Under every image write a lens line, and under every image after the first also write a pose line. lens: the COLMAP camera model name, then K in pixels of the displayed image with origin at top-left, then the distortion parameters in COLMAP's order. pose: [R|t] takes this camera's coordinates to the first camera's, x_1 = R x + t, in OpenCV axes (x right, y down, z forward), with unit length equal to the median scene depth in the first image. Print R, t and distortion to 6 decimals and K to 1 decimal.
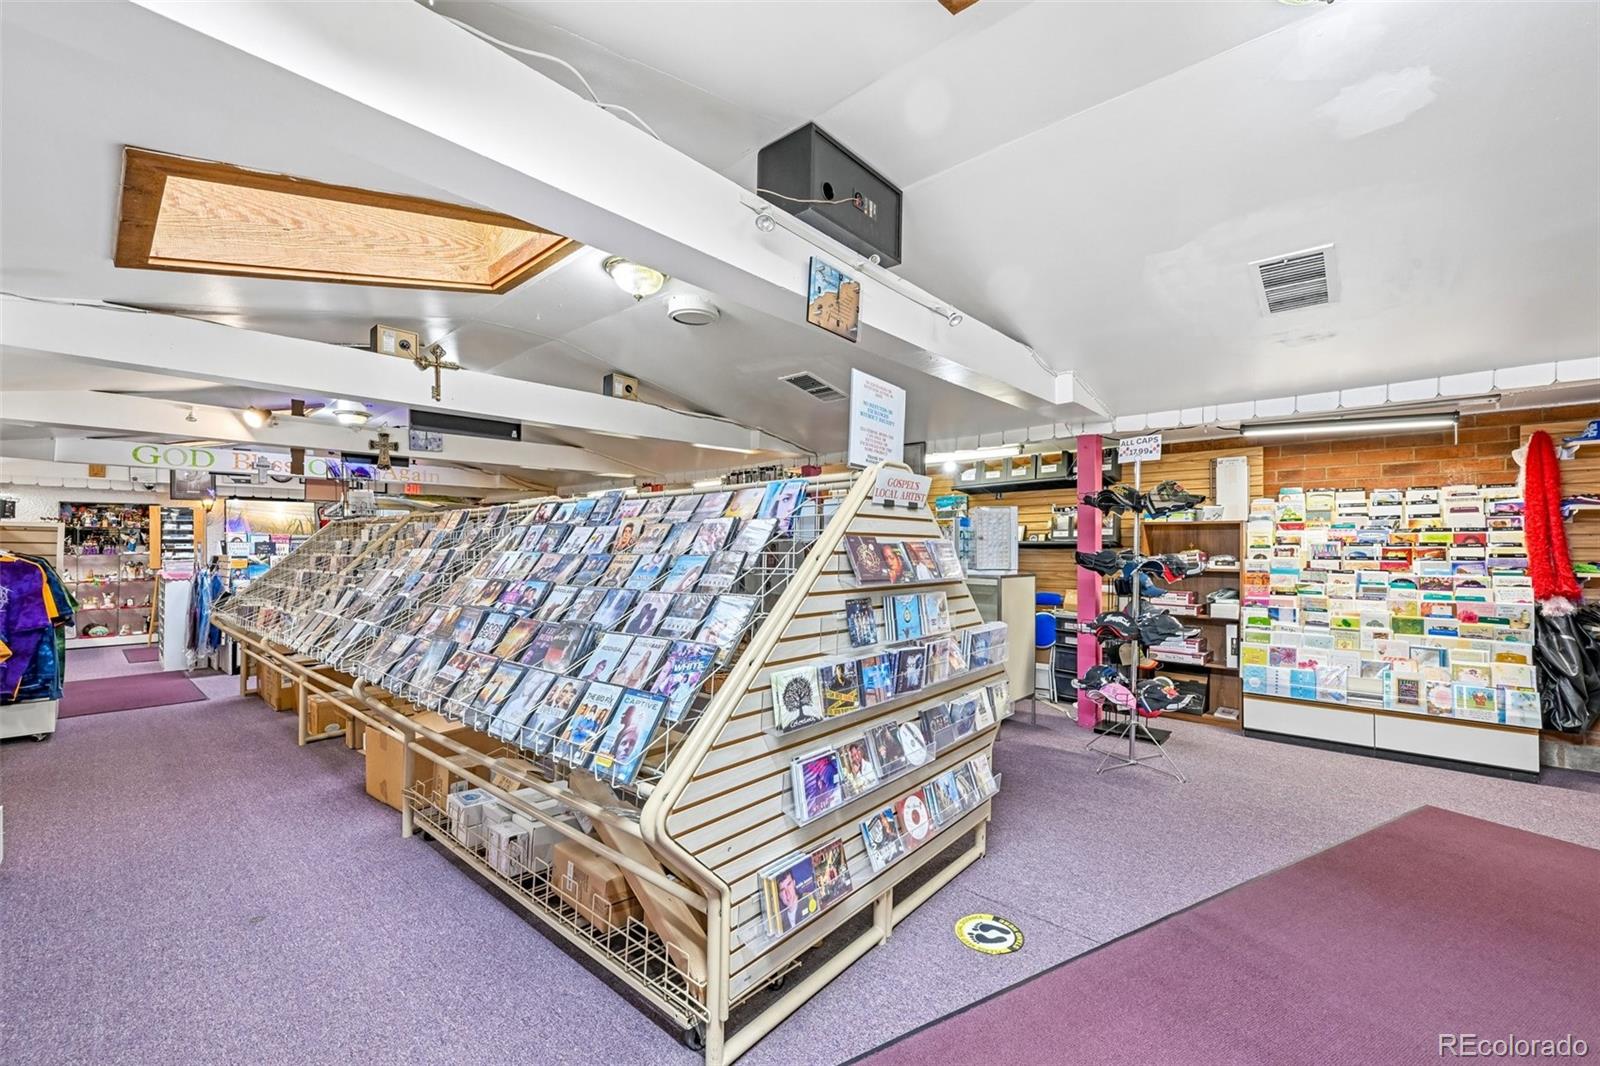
lens RADIAL K [[638.1, 0, 798.0], [0, 638.1, 536.2], [0, 0, 1]] dist [-0.002969, 0.000486]
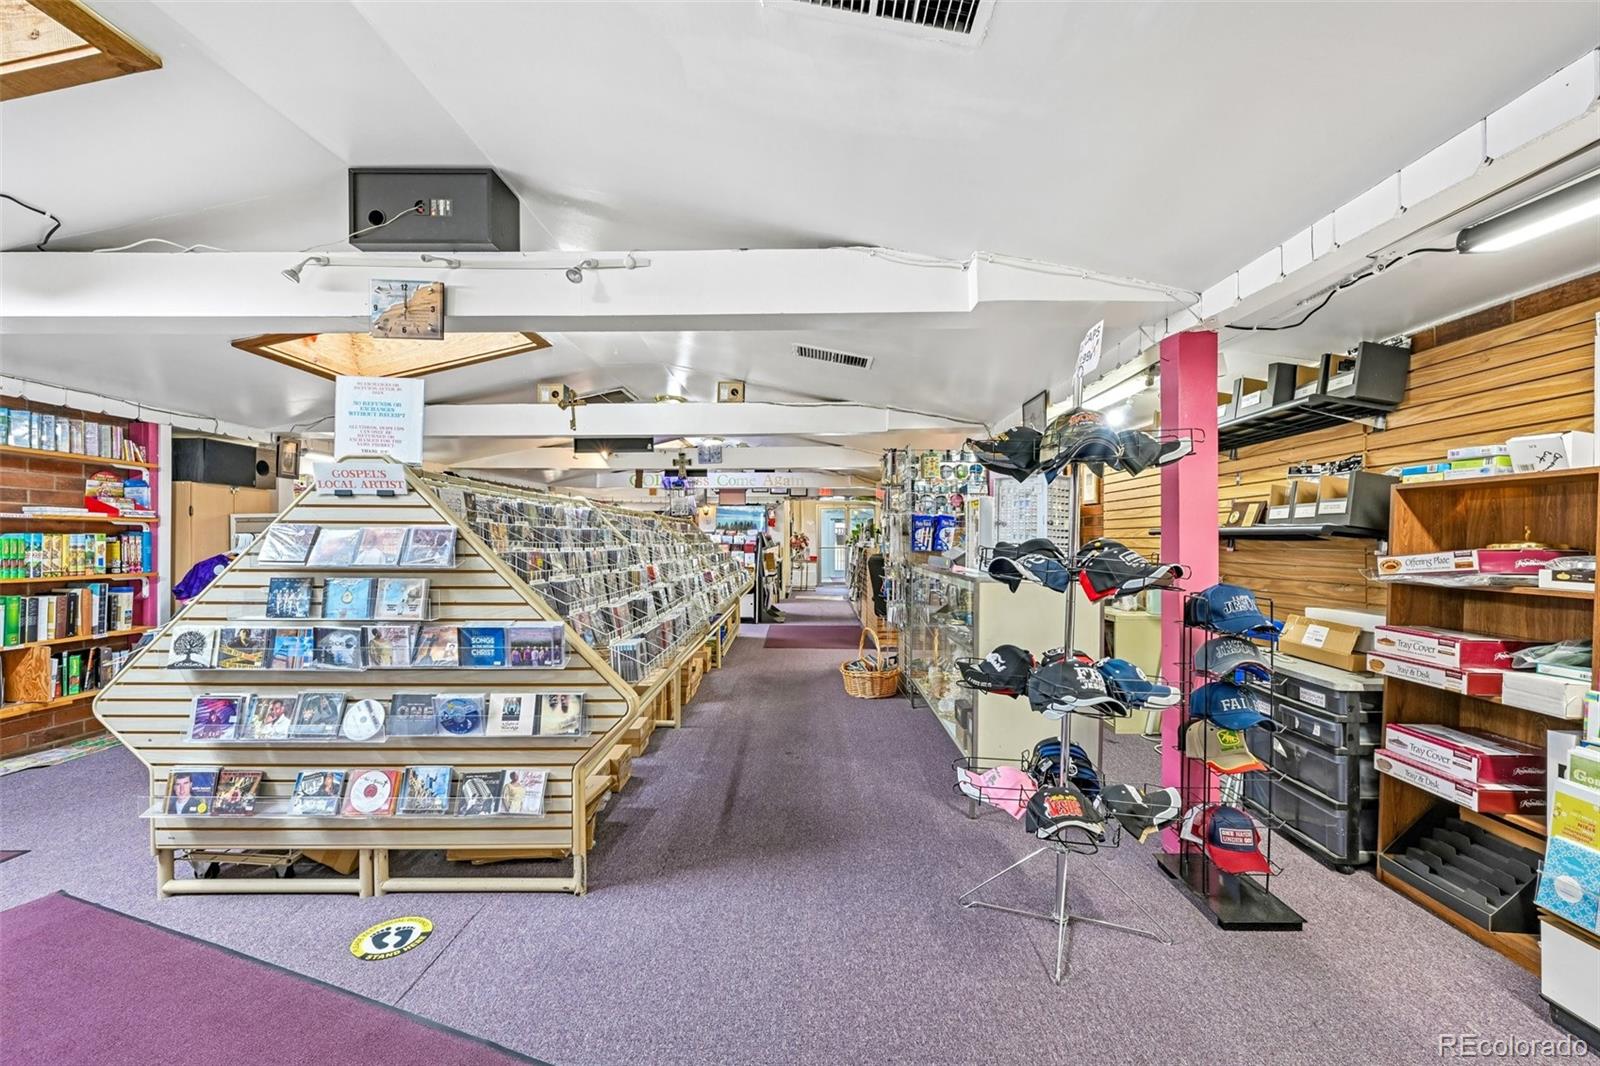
lens RADIAL K [[638.1, 0, 809.6], [0, 638.1, 537.1], [0, 0, 1]] dist [-0.002969, 0.000486]
pose [[0.665798, -0.001991, -0.746129, 1.448260], [0.010233, 0.999927, 0.006463, 0.023664], [0.746062, -0.011939, 0.665770, 0.848191]]
